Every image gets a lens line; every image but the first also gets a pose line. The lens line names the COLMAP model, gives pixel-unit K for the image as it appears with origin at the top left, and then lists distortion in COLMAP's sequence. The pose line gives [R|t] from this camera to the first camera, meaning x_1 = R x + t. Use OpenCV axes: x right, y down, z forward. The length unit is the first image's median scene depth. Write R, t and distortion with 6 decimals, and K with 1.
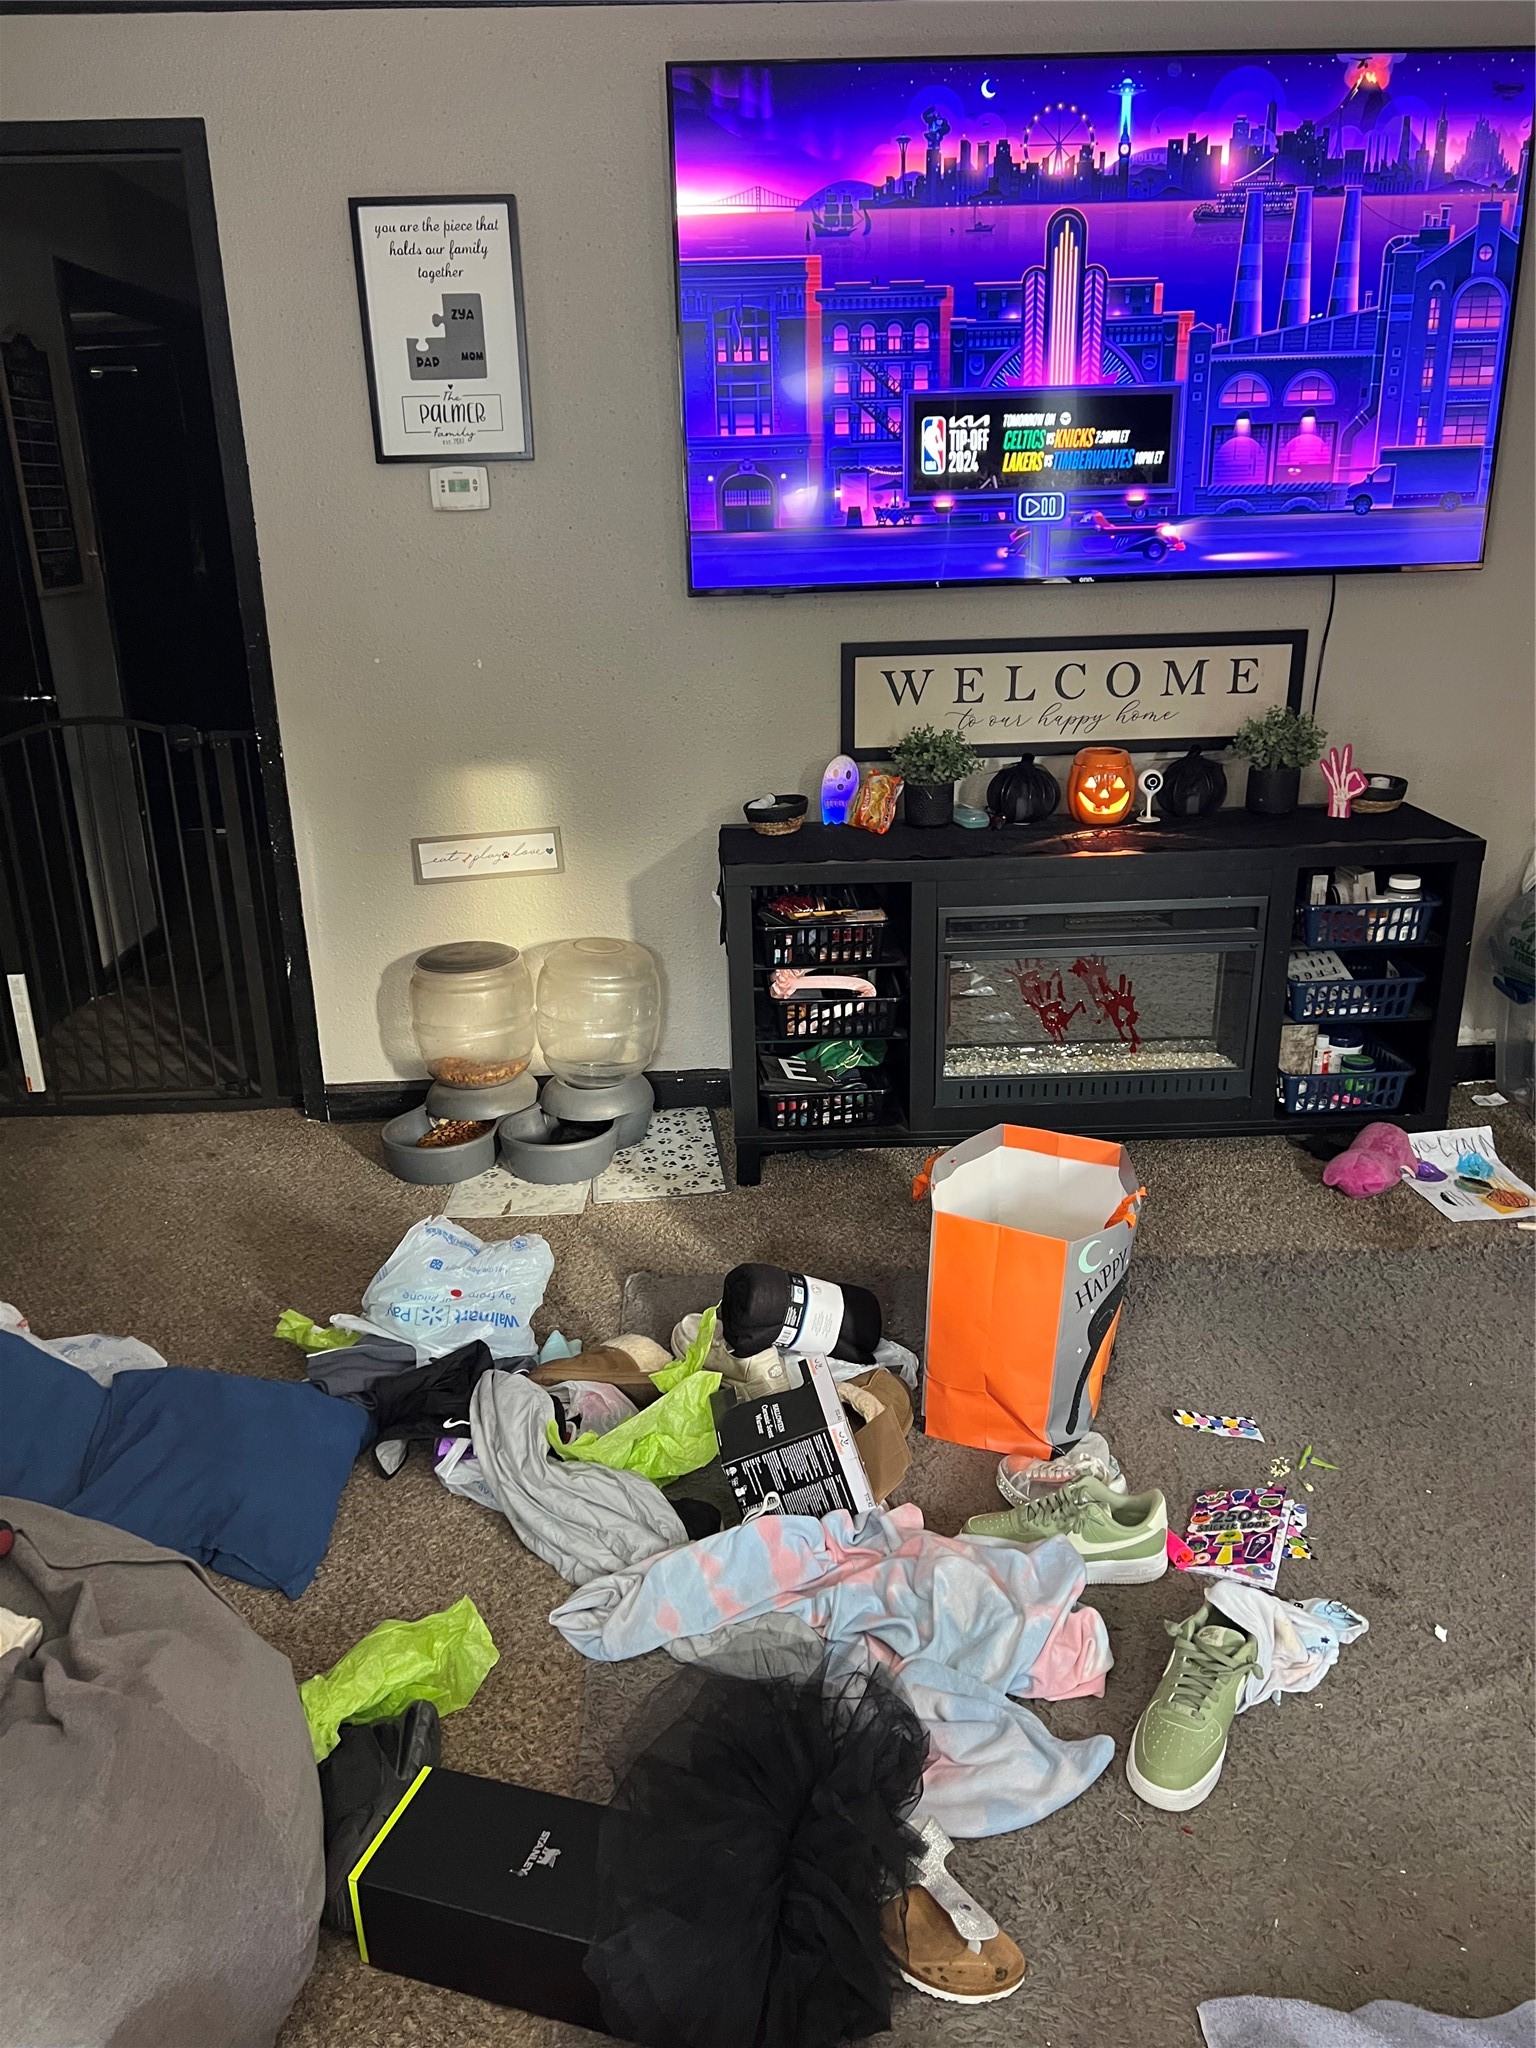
lens RADIAL K [[1556.9, 0, 776.2], [0, 1556.9, 1034.4], [0, 0, 1]] dist [0.059847, -0.069196]
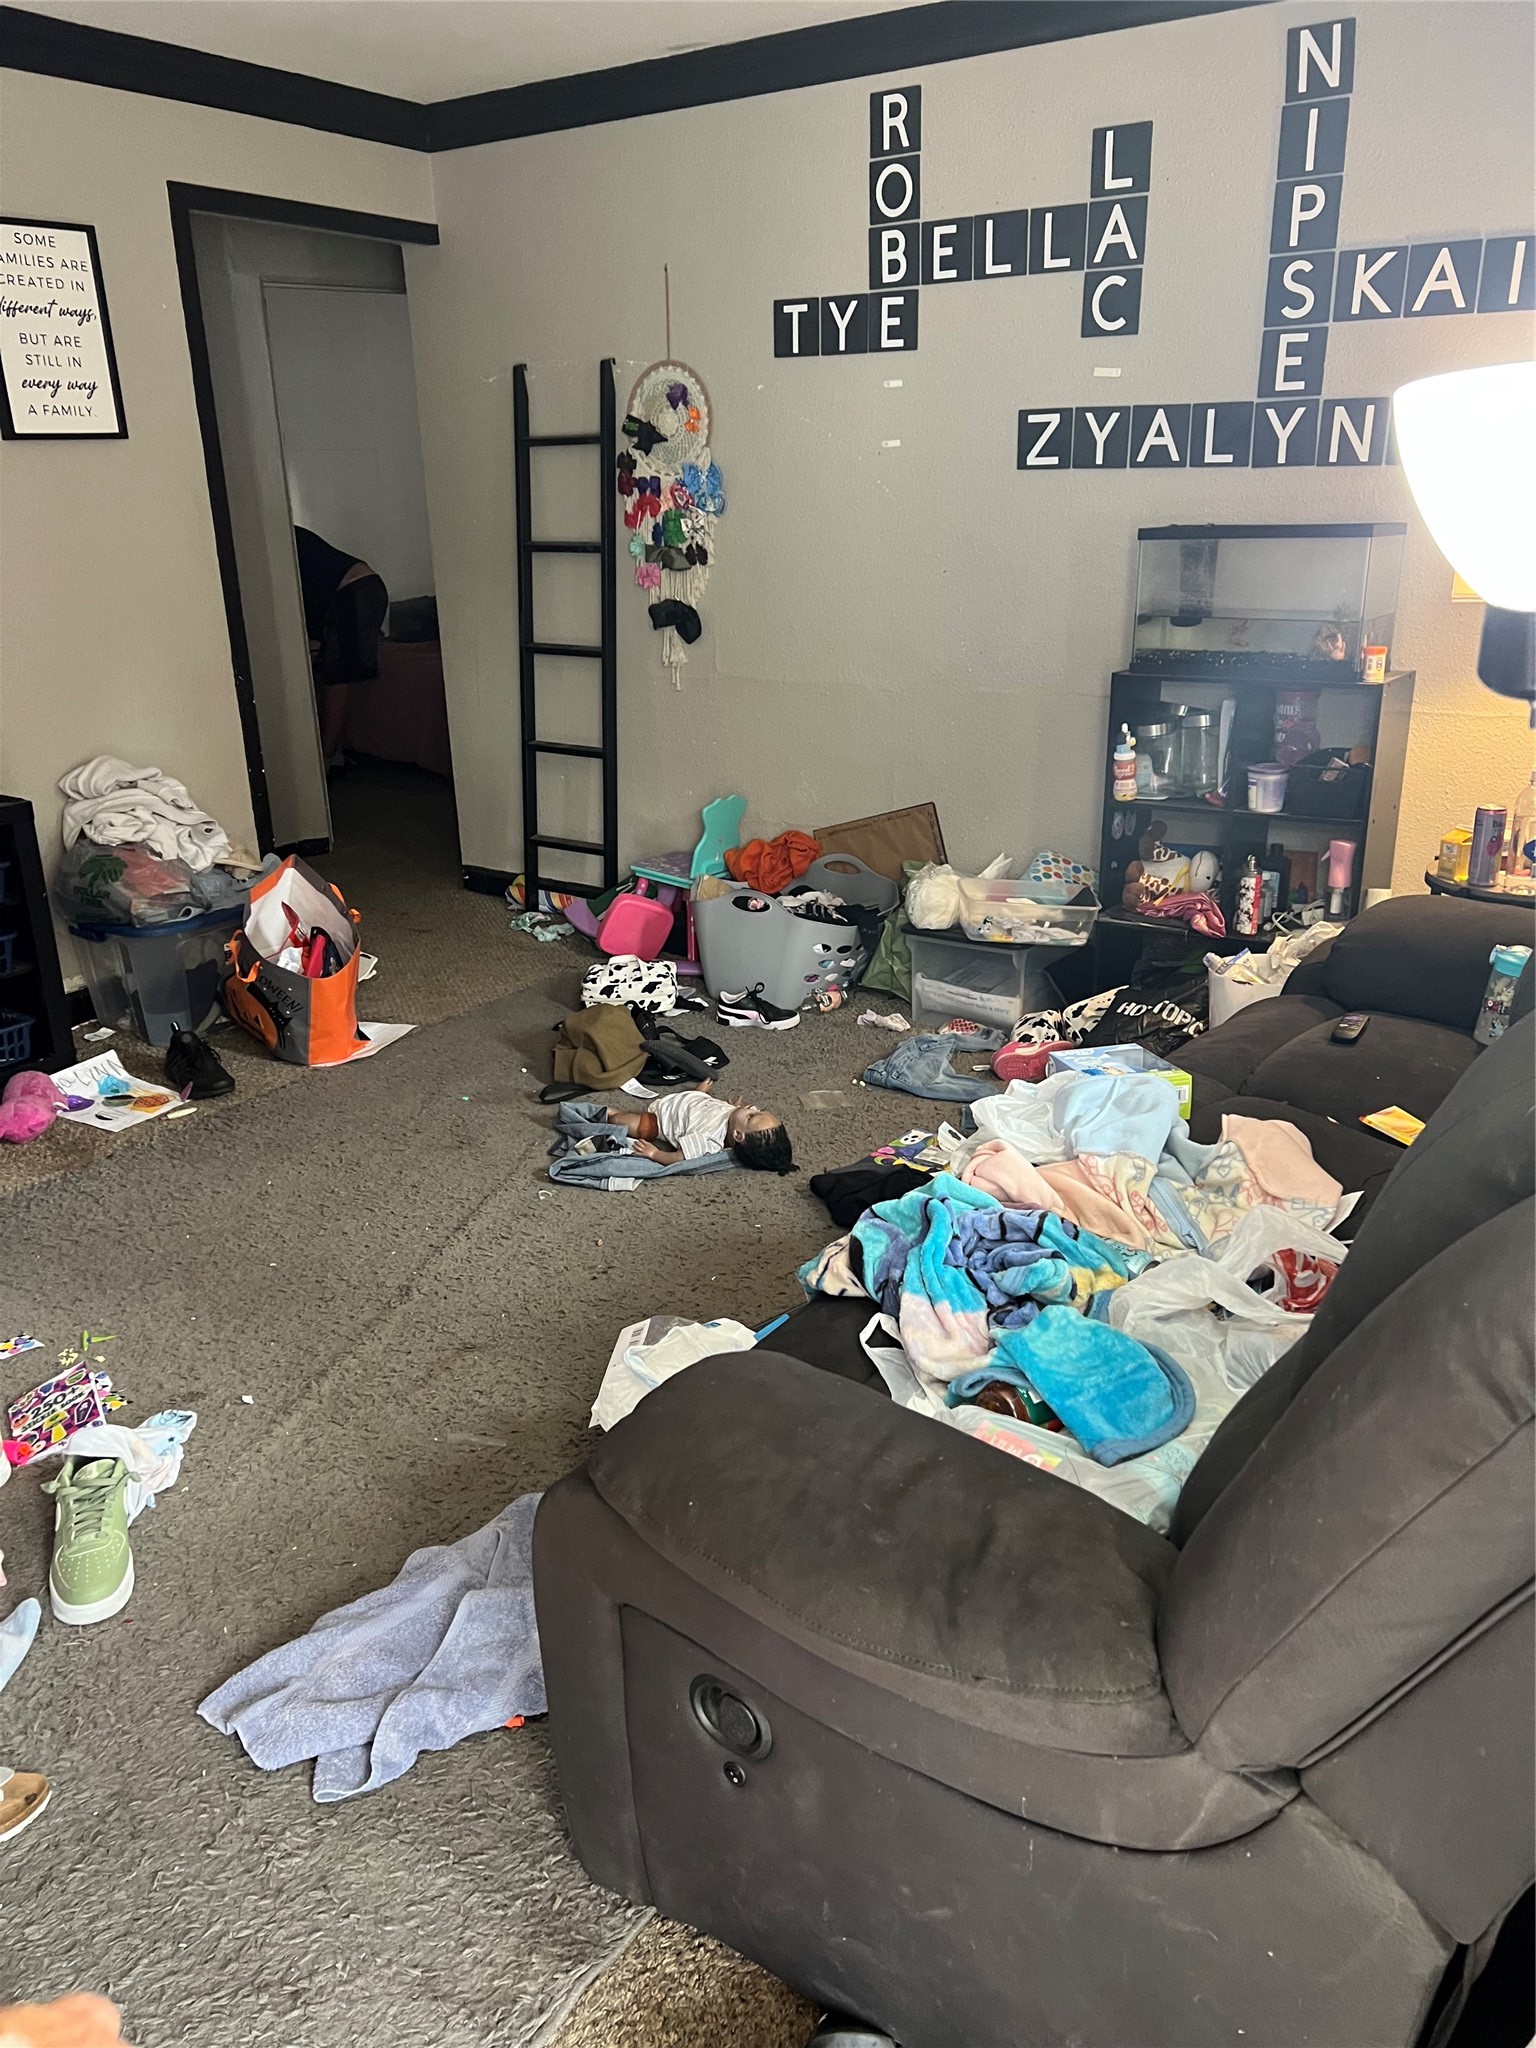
lens RADIAL K [[1556.9, 0, 786.0], [0, 1556.9, 1016.6], [0, 0, 1]] dist [0.059847, -0.069196]
pose [[0.591724, -0.263157, 0.761979, -0.160945], [0.276104, 0.954207, 0.115132, 0.053793], [-0.757383, 0.142259, 0.637285, -0.131961]]
